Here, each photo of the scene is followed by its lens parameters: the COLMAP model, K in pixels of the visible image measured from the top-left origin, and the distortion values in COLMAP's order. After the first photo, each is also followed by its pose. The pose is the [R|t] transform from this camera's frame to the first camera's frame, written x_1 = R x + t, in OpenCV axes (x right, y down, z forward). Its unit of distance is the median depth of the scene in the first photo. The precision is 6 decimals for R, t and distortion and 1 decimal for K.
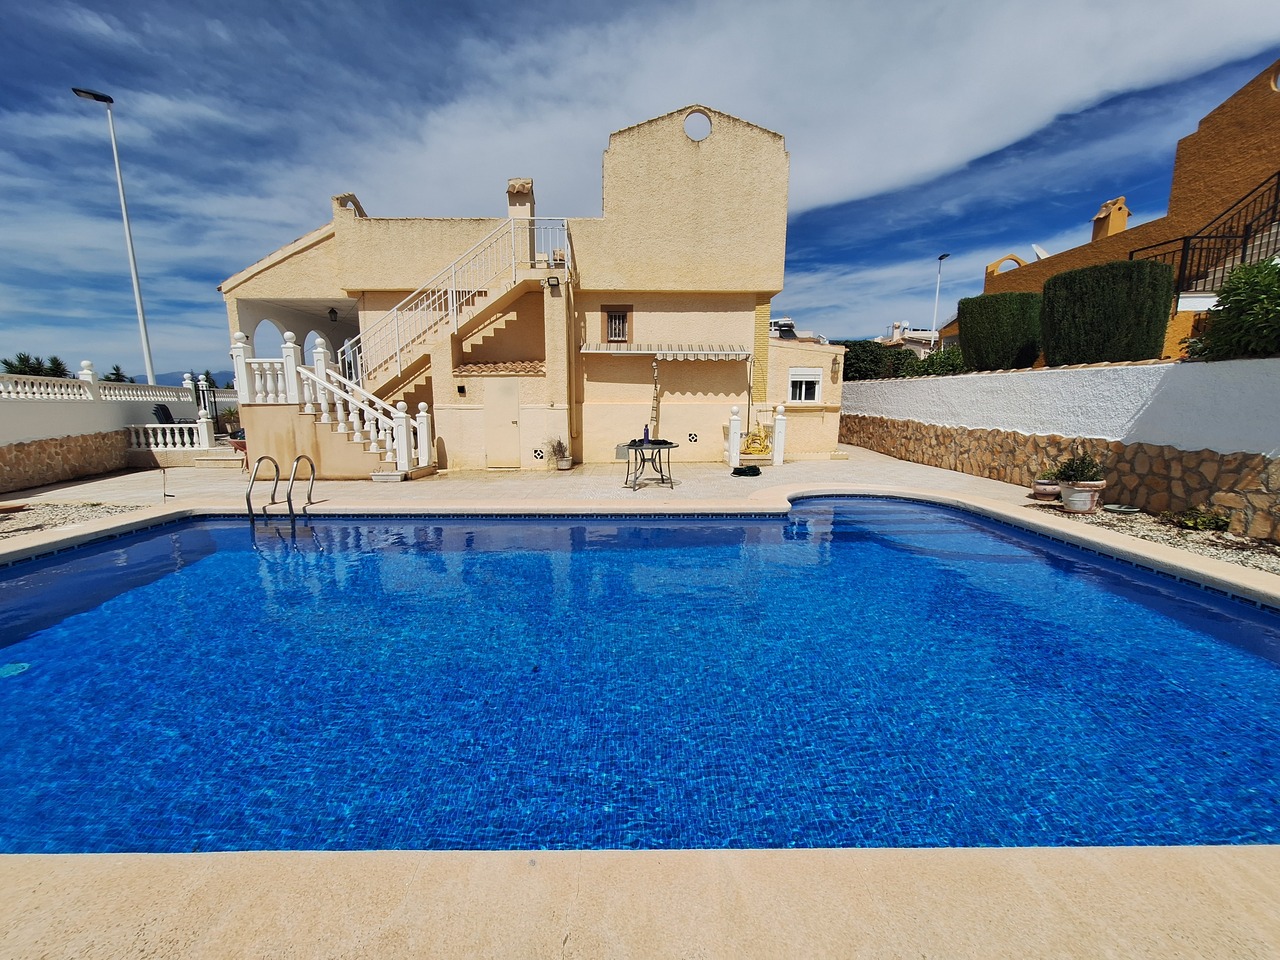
lens RADIAL K [[509.3, 0, 637.4], [0, 509.3, 490.5], [0, 0, 1]] dist [-0.005000, 0.001327]
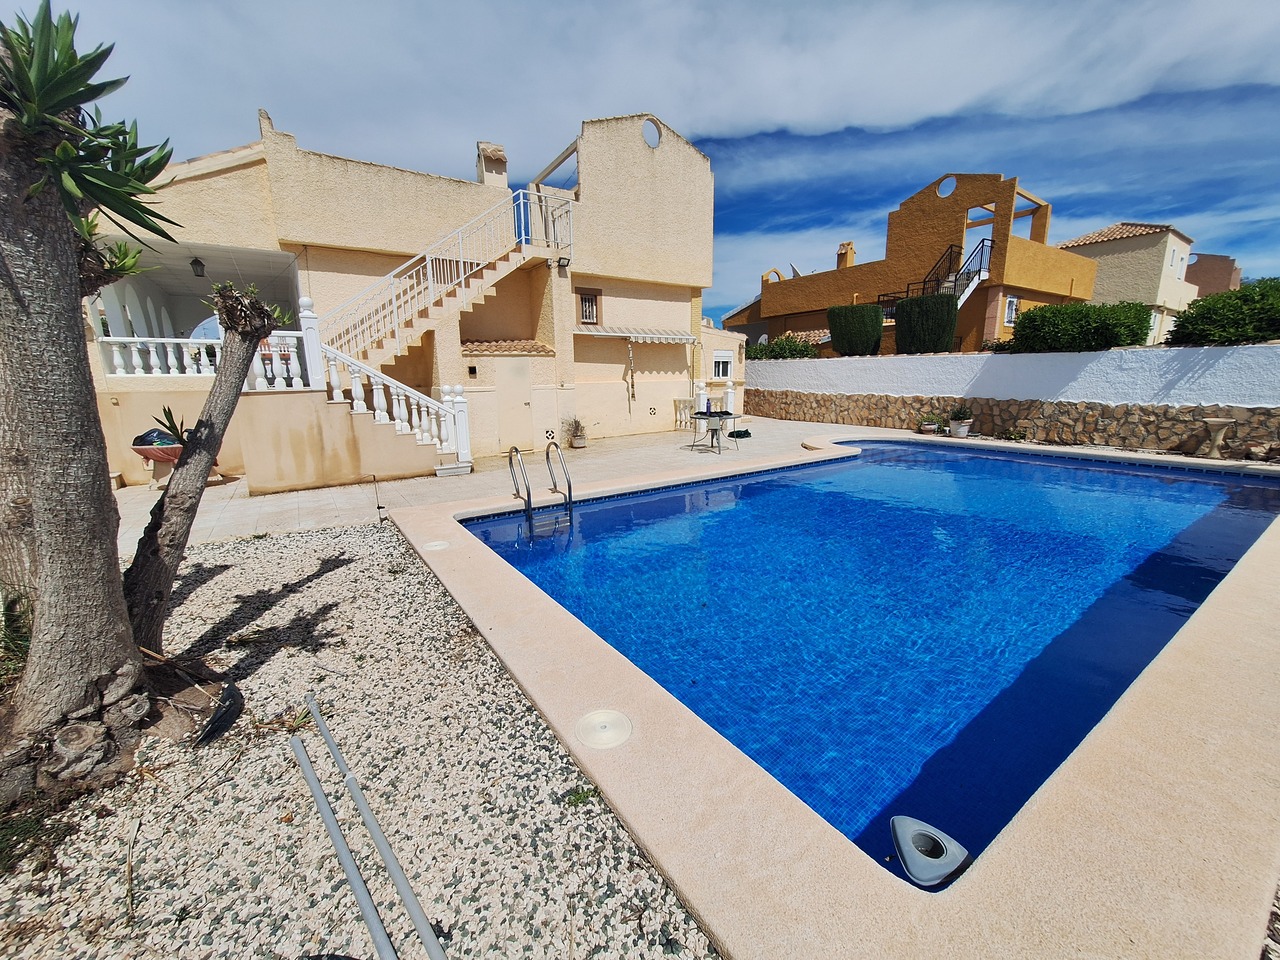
lens RADIAL K [[509.3, 0, 633.5], [0, 509.3, 485.9], [0, 0, 1]] dist [-0.005000, 0.001327]
pose [[0.836872, -0.127942, 0.532236, -0.733634], [0.110598, 0.991770, 0.064506, -0.022744], [-0.536109, 0.004881, 0.844135, 0.087405]]
